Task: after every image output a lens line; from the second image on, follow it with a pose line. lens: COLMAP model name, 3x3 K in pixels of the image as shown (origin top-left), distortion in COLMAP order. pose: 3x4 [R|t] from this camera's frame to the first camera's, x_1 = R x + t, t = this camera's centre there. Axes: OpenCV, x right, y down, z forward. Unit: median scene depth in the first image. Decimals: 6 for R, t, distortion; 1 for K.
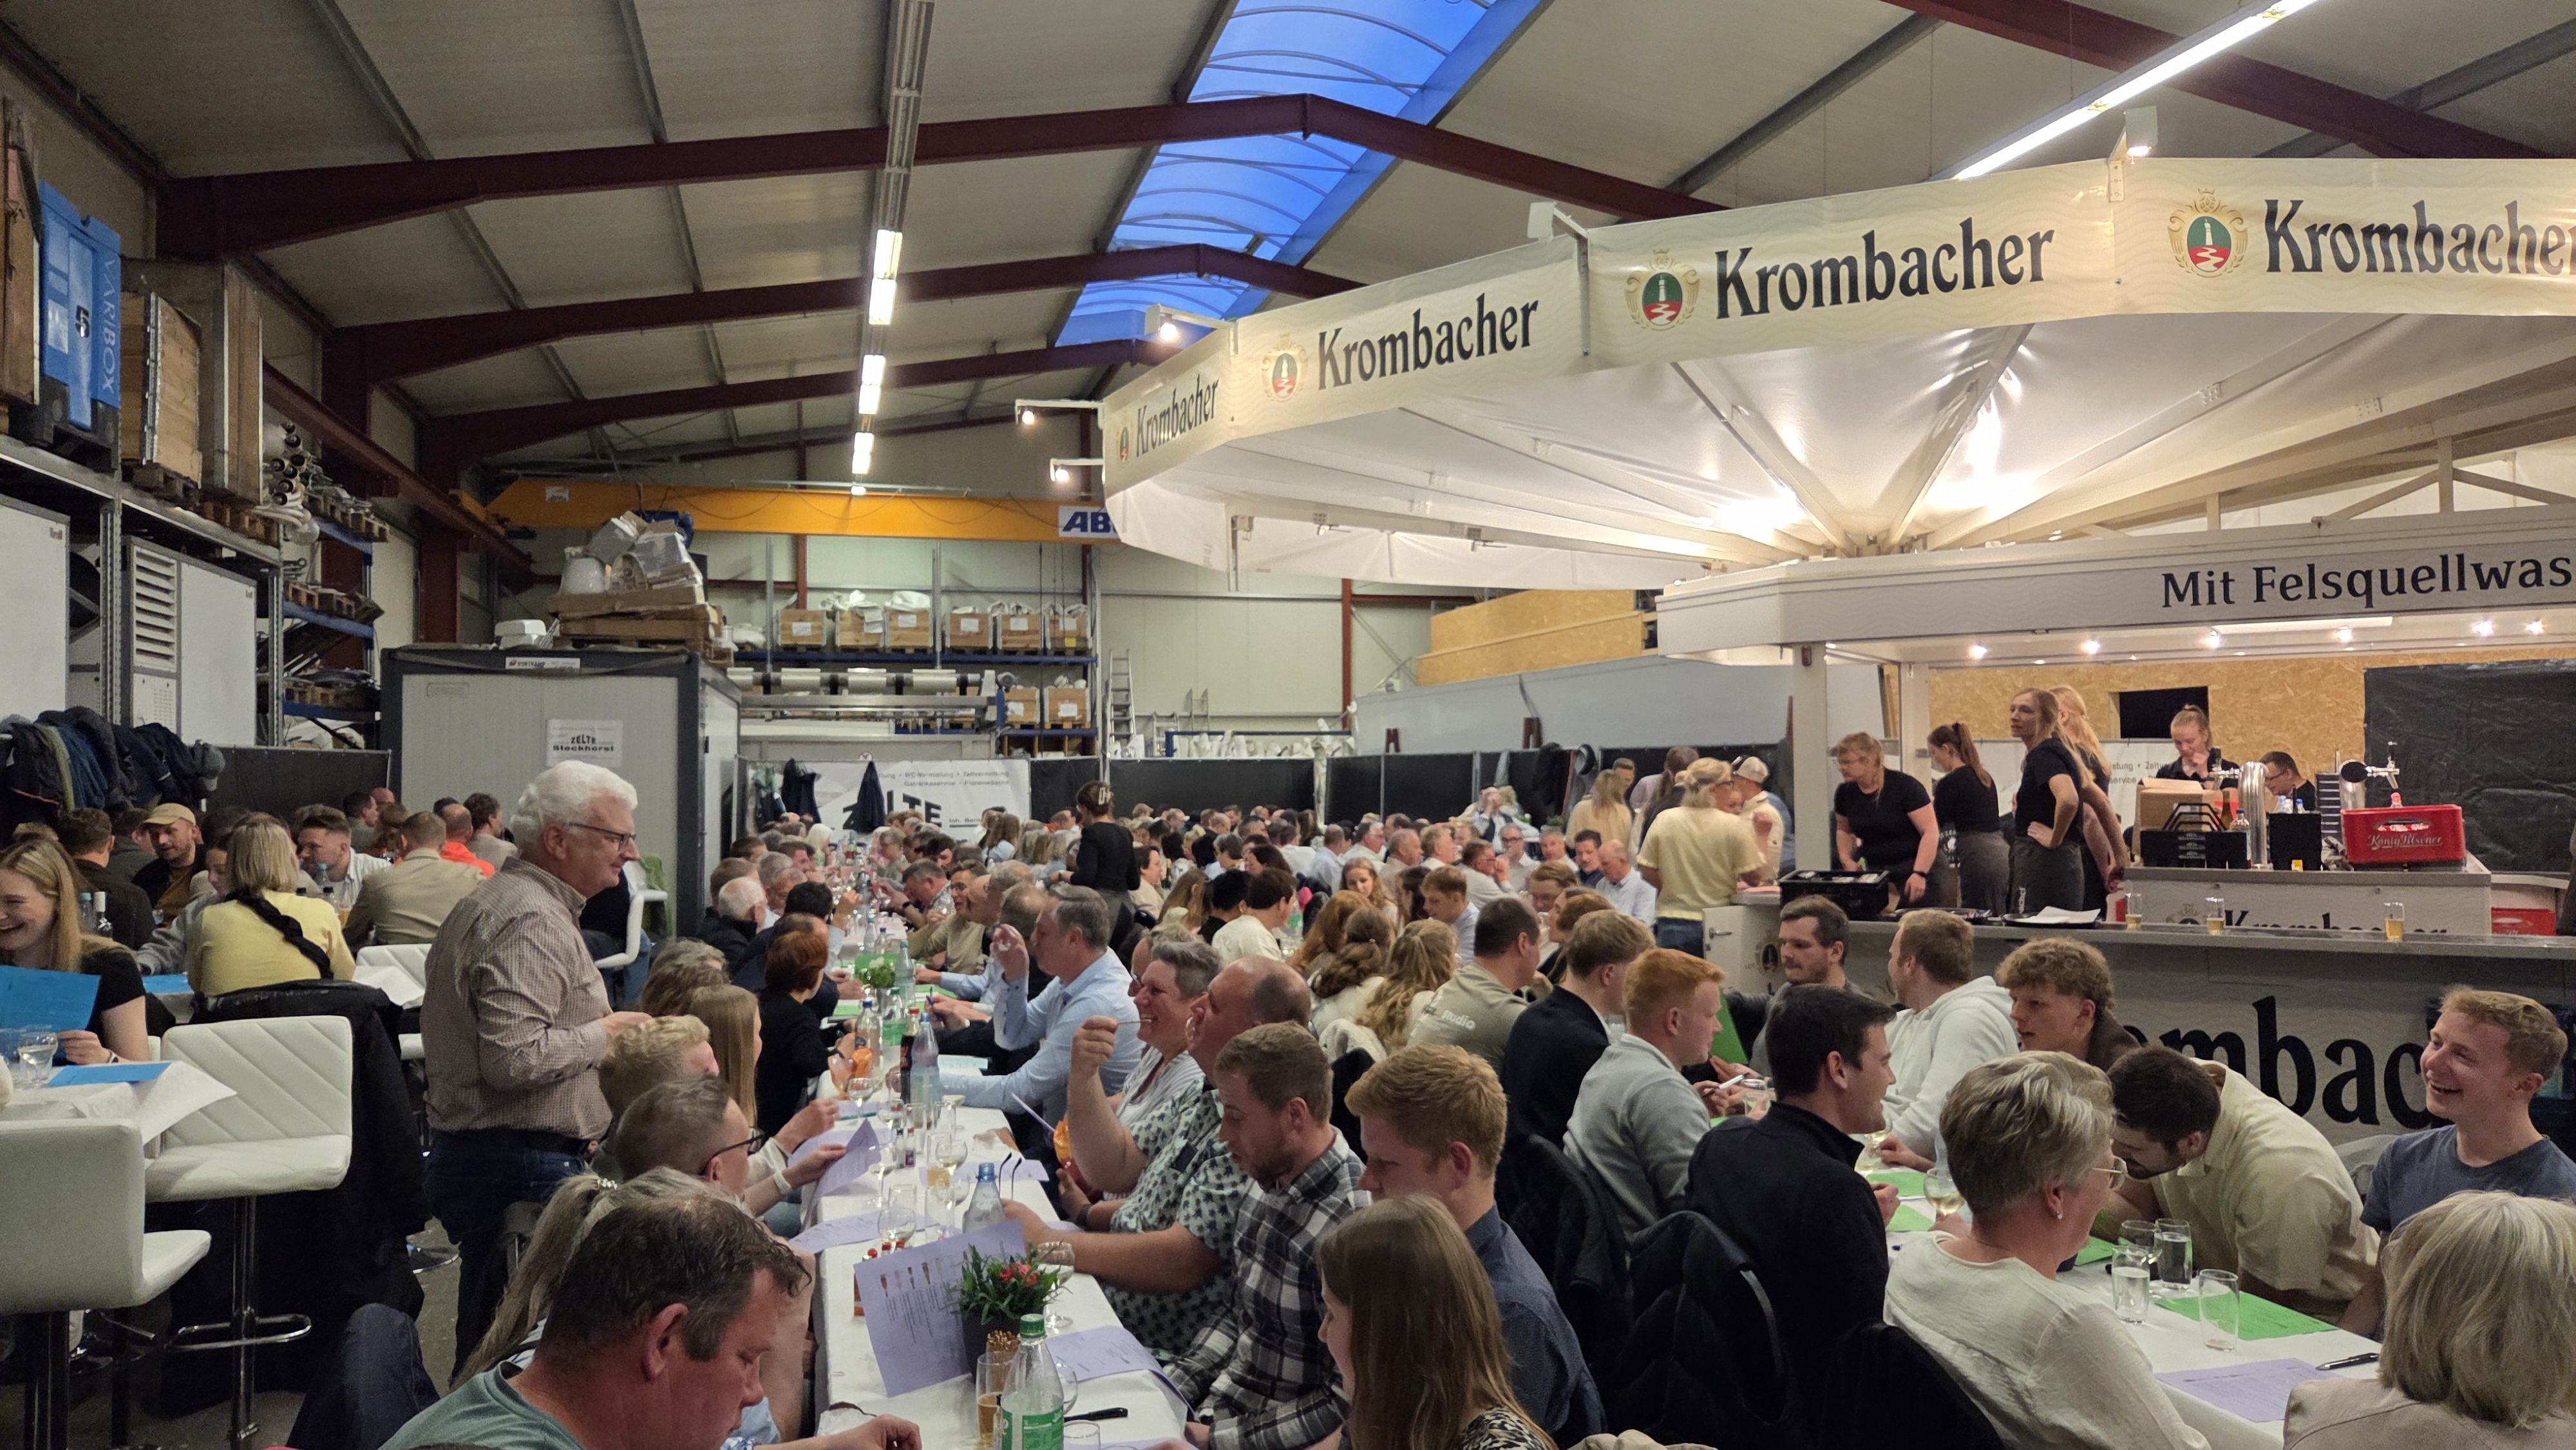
lens RADIAL K [[1702.9, 0, 1293.3], [0, 1702.9, 712.4], [0, 0, 1]] dist [0.061203, -0.047812]
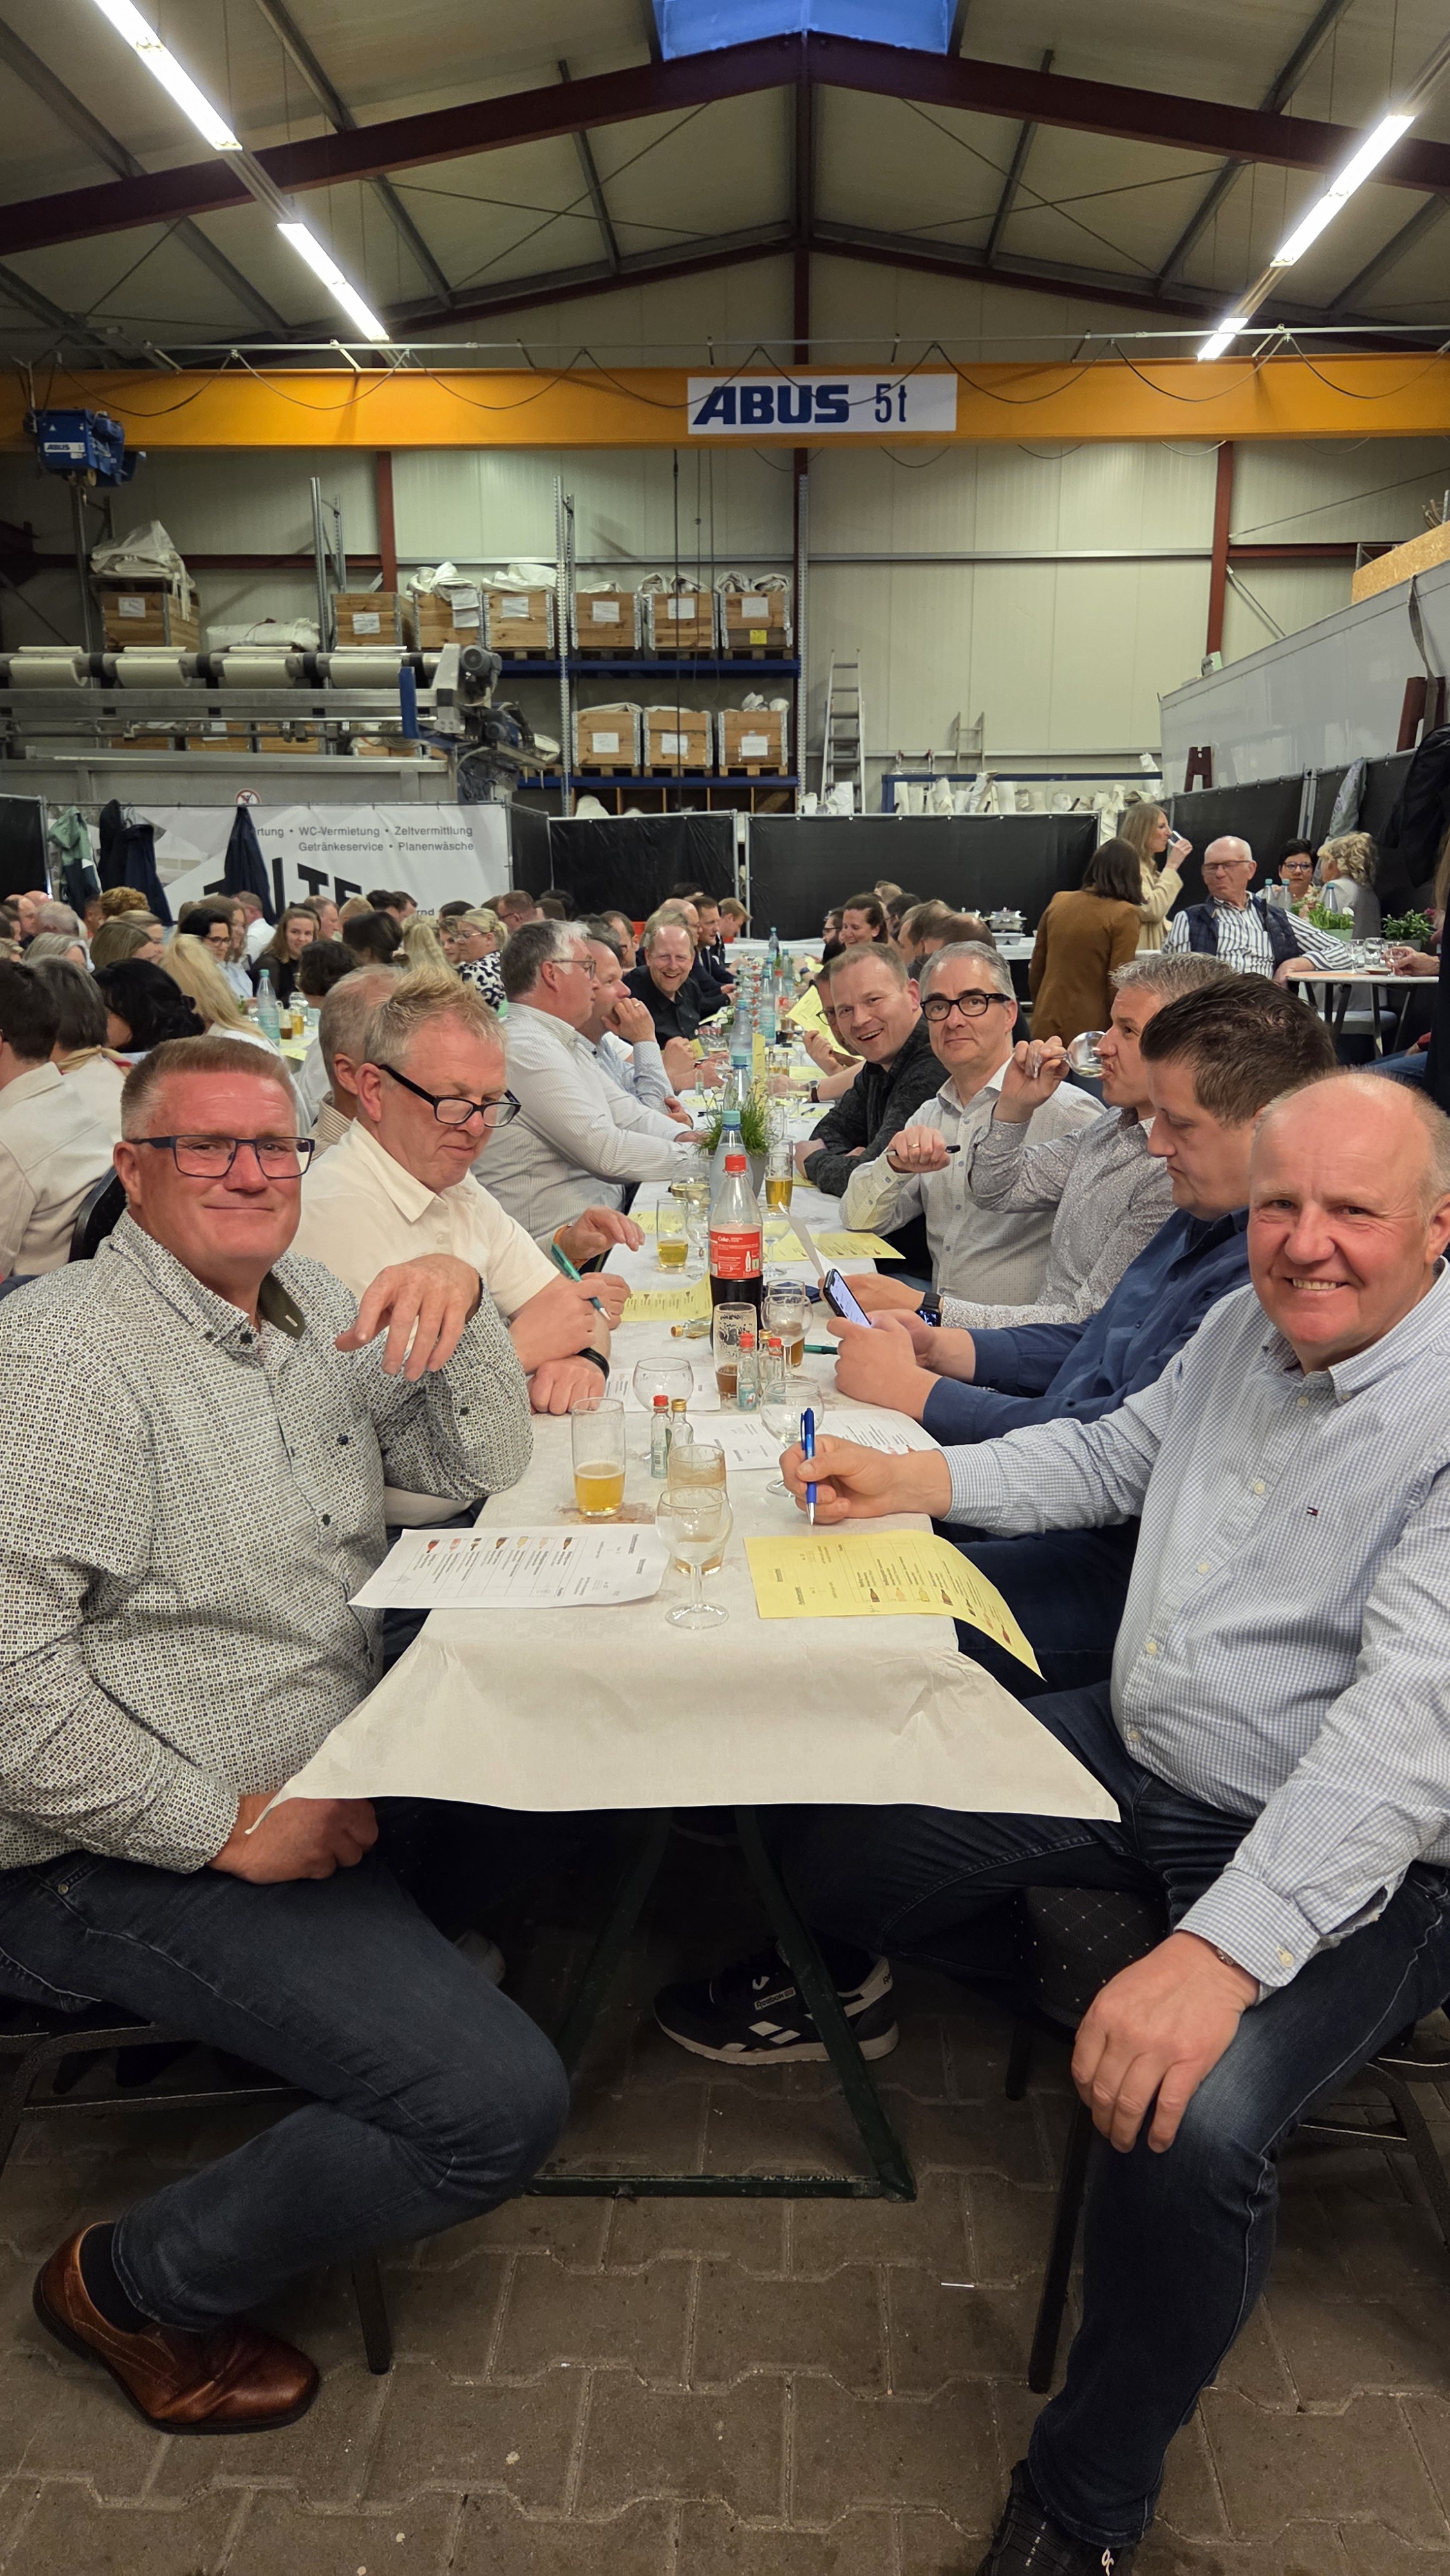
lens RADIAL K [[1702.9, 0, 726.2], [0, 1702.9, 1292.6], [0, 0, 1]] dist [0.061203, -0.047812]
pose [[0.954860, 0.074287, -0.287617, 0.068813], [0.007862, 0.961567, 0.274457, 0.020872], [0.296952, -0.264330, 0.917578, 0.334161]]
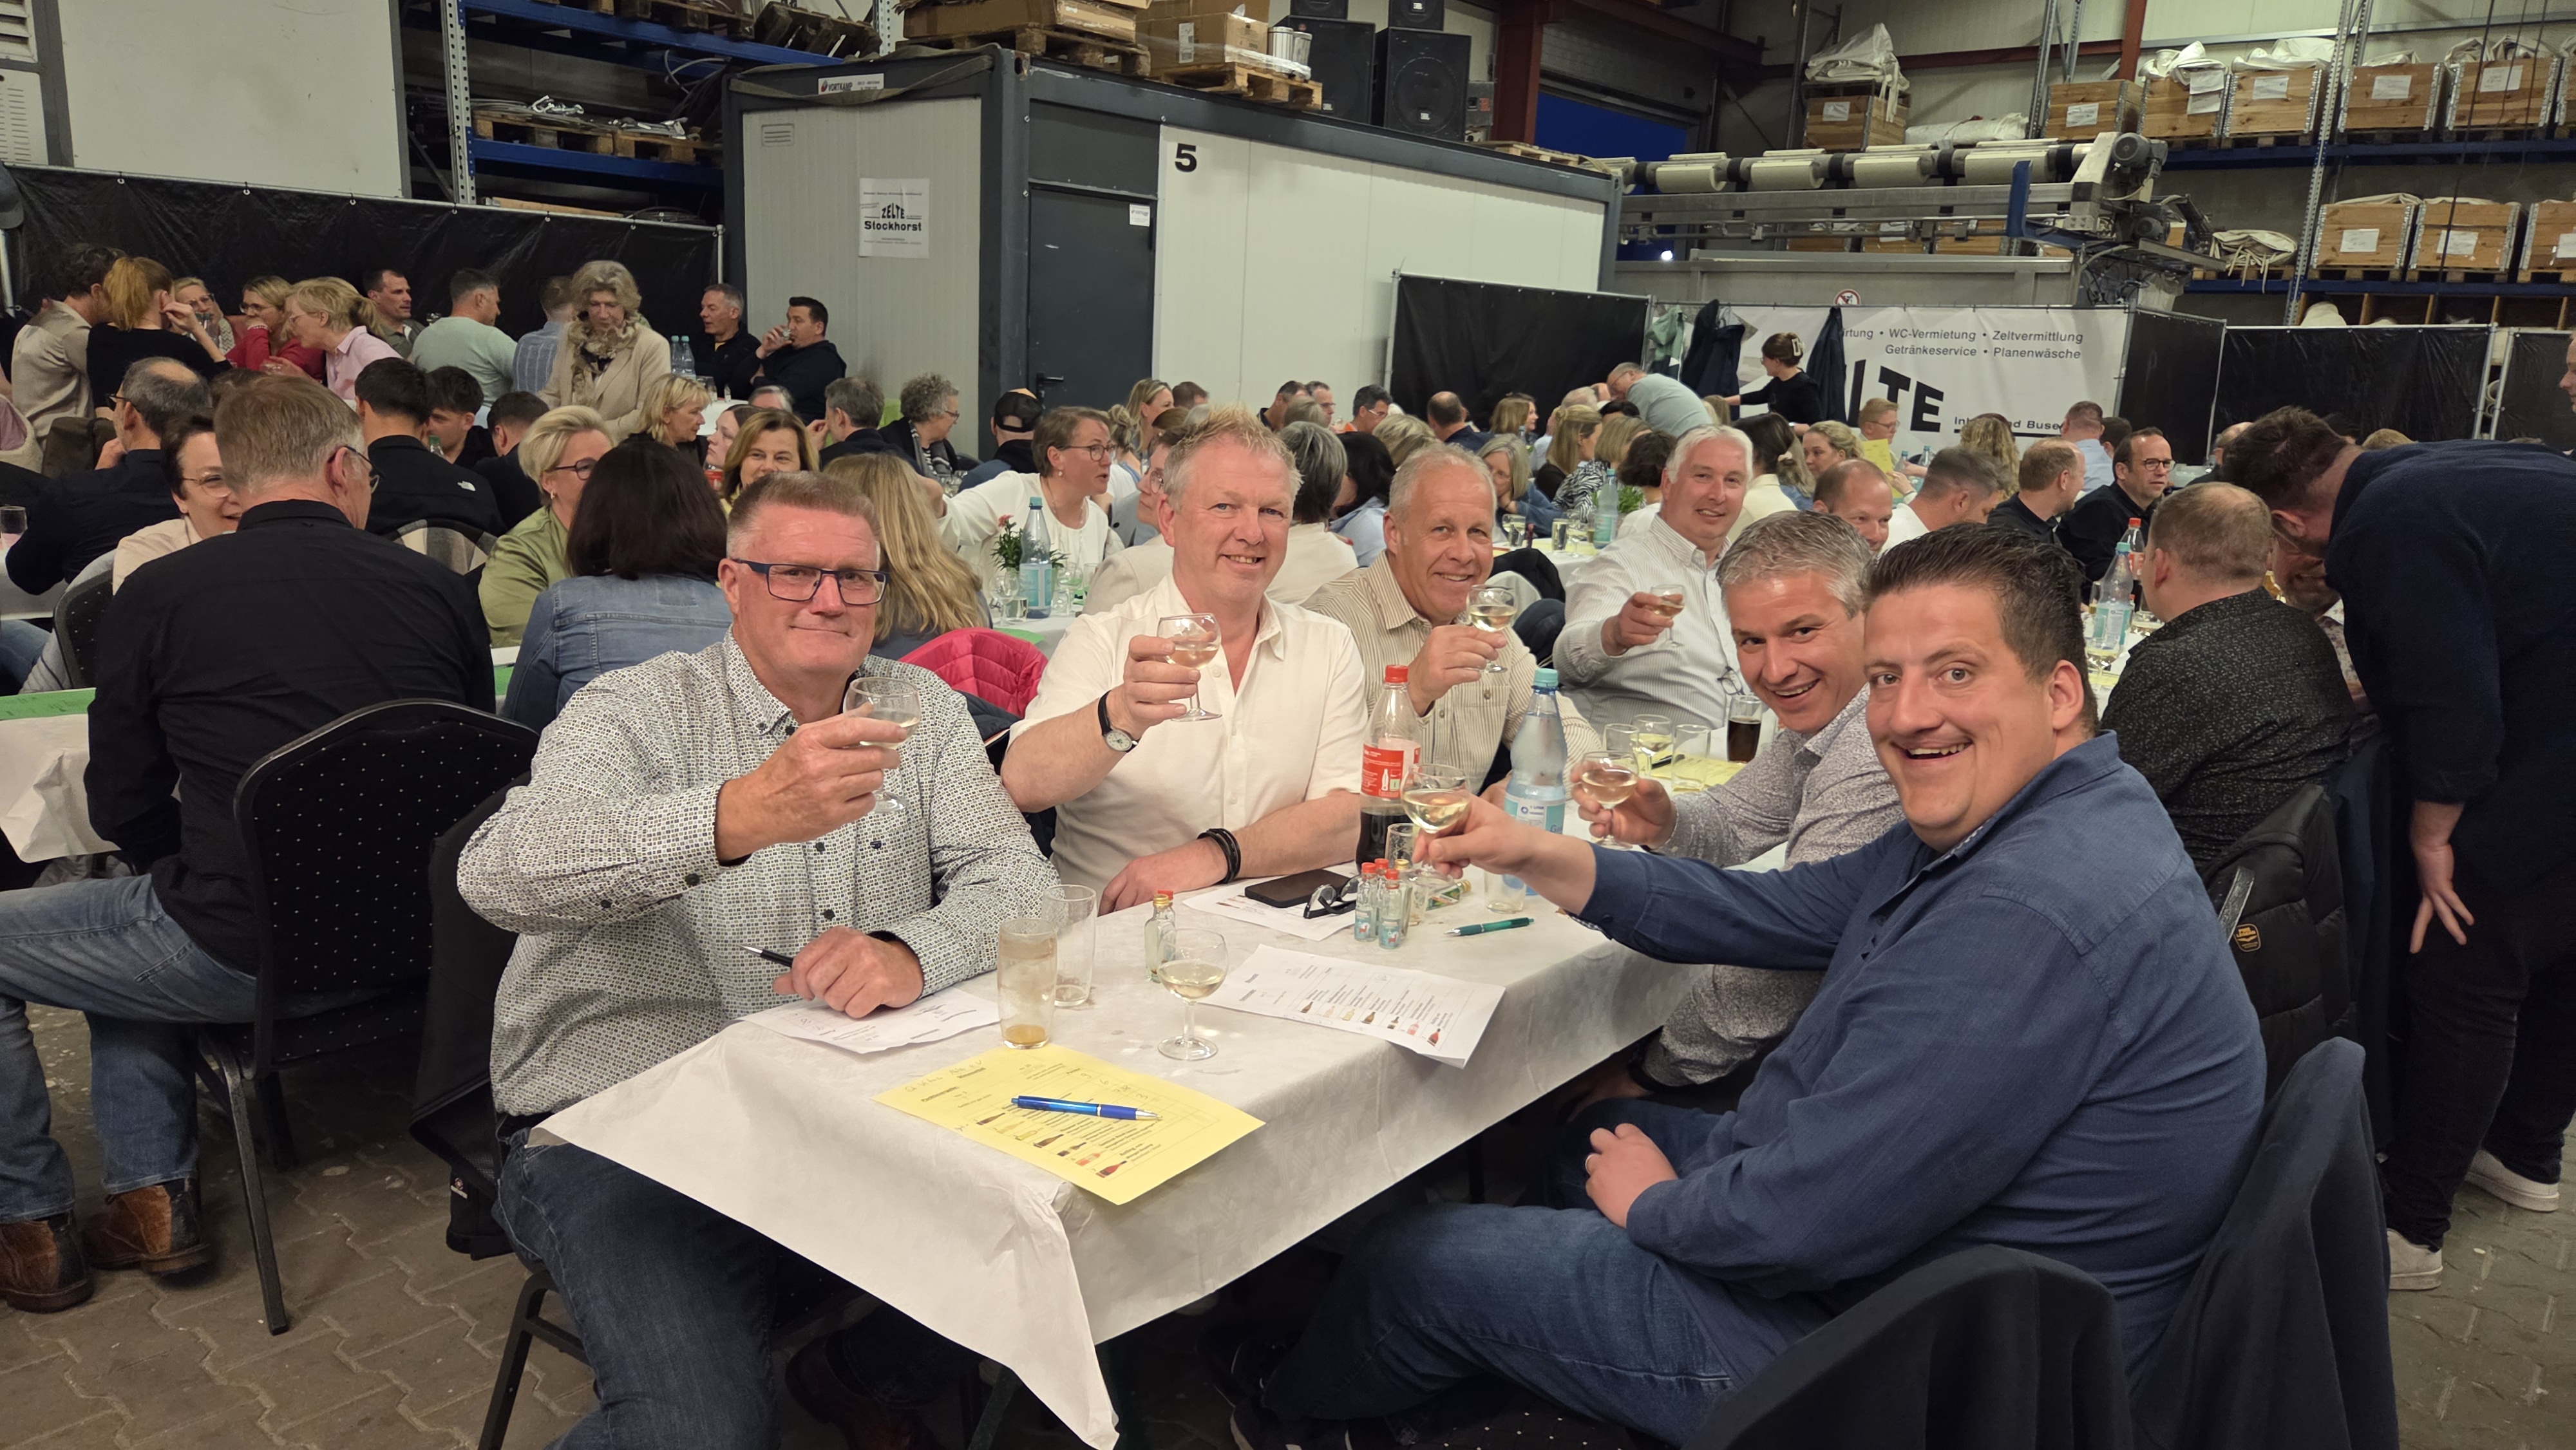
lens RADIAL K [[1702.9, 0, 1262.4], [0, 1702.9, 749.1], [0, 0, 1]] dist [0.061203, -0.047812]
pose [[0.568393, 0.220280, -0.792721, 0.099771], [-0.019490, 0.966827, 0.254686, 0.021078], [0.822526, -0.129311, 0.553831, 0.359633]]
